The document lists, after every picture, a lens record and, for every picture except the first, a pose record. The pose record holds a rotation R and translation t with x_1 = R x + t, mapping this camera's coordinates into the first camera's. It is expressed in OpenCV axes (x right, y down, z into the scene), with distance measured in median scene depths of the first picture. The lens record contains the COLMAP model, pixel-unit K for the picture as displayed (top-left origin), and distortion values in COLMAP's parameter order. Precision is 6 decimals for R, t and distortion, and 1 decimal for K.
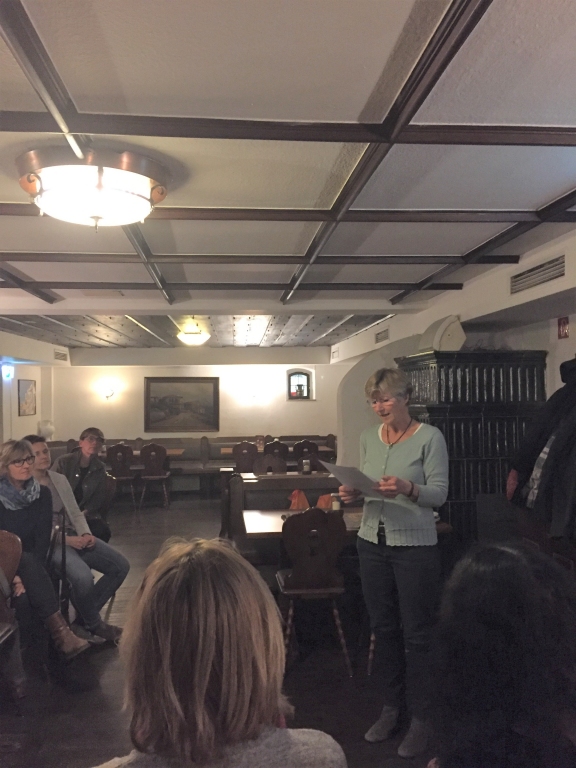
lens RADIAL K [[657.6, 0, 282.8], [0, 657.6, 385.2], [0, 0, 1]] dist [0.090841, -0.128060]
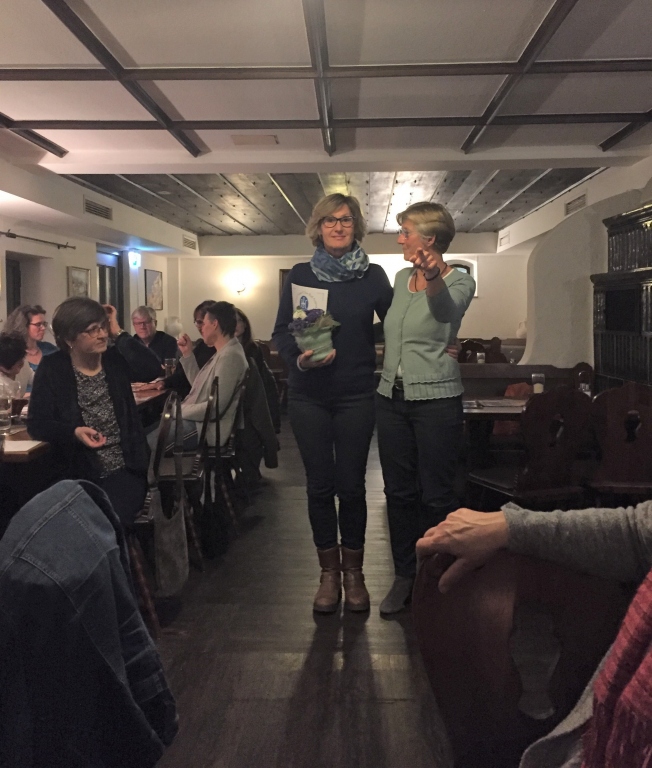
lens RADIAL K [[748.1, 0, 325.9], [0, 748.1, 334.0], [0, 0, 1]] dist [0.056489, 0.000000]
pose [[0.992366, 0.008457, -0.123036, -0.053758], [-0.002886, 0.998965, 0.045394, 0.058976], [0.123292, -0.044692, 0.991363, 0.036793]]
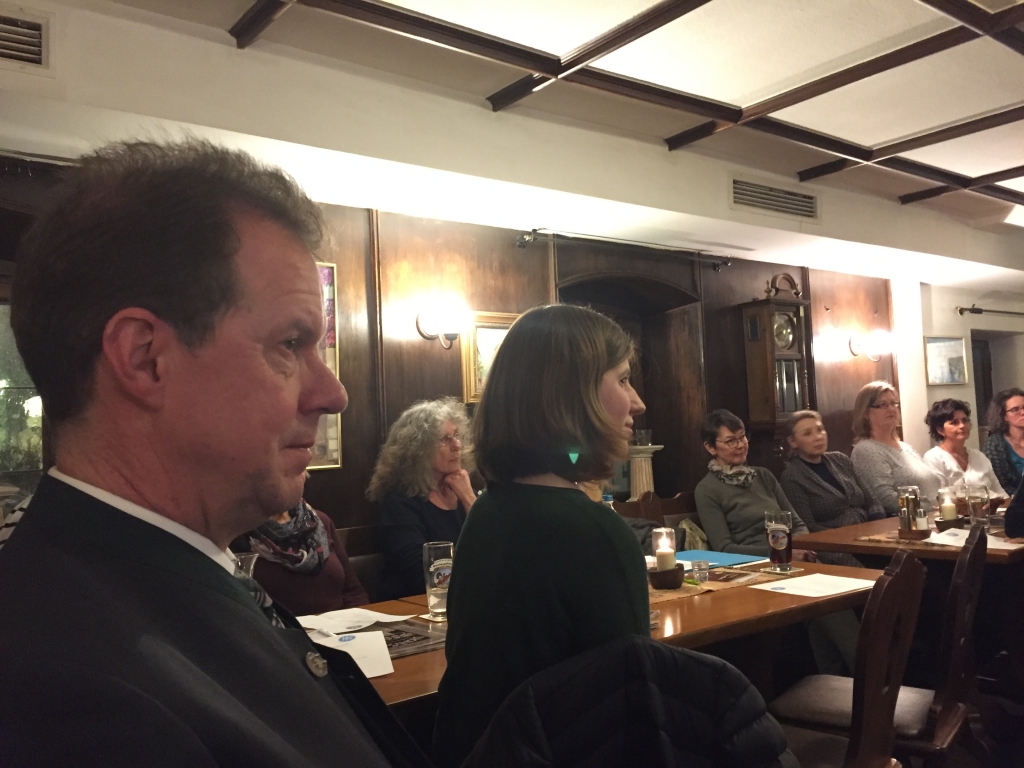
lens RADIAL K [[876.8, 0, 513.4], [0, 876.8, 386.7], [0, 0, 1]] dist [0.090841, -0.128060]
pose [[0.536592, -0.056843, -0.841925, -0.028426], [0.052278, 0.998051, -0.034066, 0.068586], [0.842221, -0.025735, 0.538518, -0.003289]]
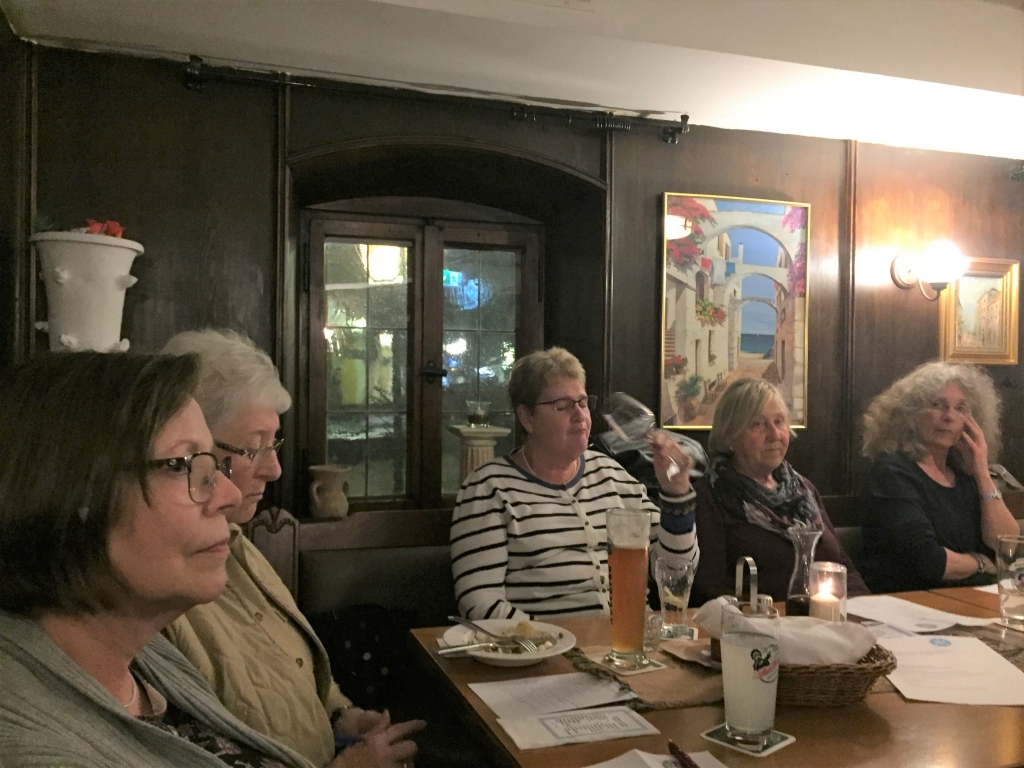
lens RADIAL K [[876.8, 0, 509.8], [0, 876.8, 385.4], [0, 0, 1]] dist [0.090841, -0.128060]
pose [[0.228267, 0.012172, -0.973523, -0.101664], [0.006539, 0.999880, 0.014034, 0.061262], [0.973577, -0.009569, 0.228160, -0.079639]]
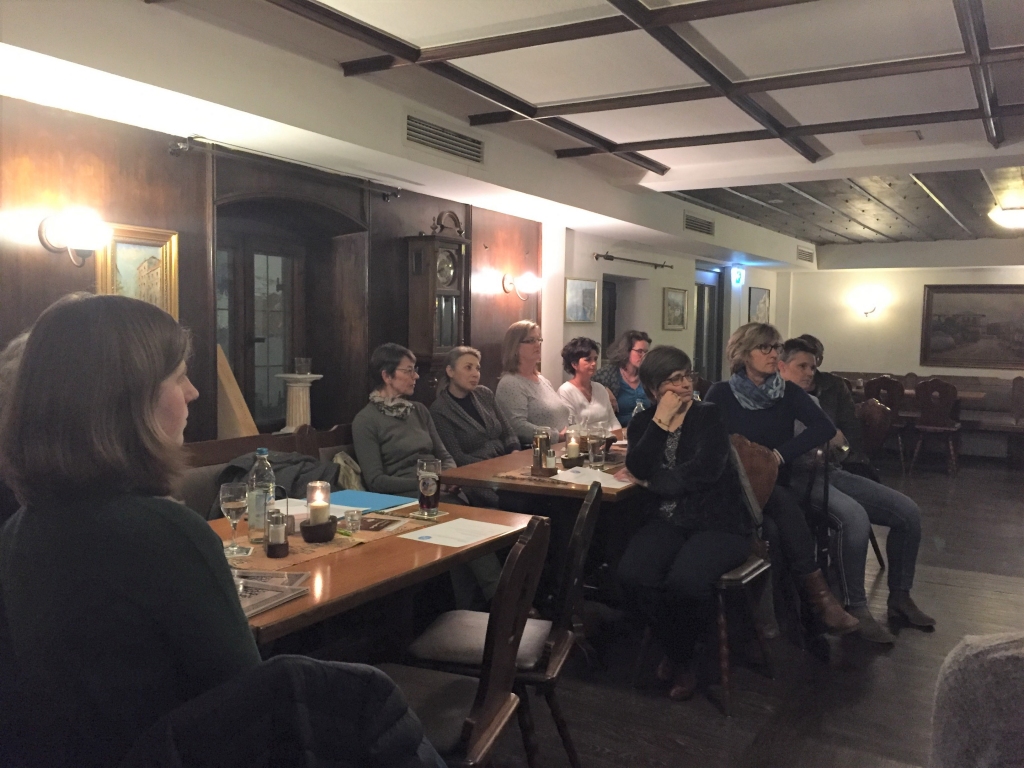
lens RADIAL K [[876.8, 0, 515.8], [0, 876.8, 382.9], [0, 0, 1]] dist [0.090841, -0.128060]
pose [[0.813763, 0.060278, -0.578062, -0.032670], [-0.015585, 0.996513, 0.081972, 0.041684], [0.580987, -0.057697, 0.811865, -0.001074]]
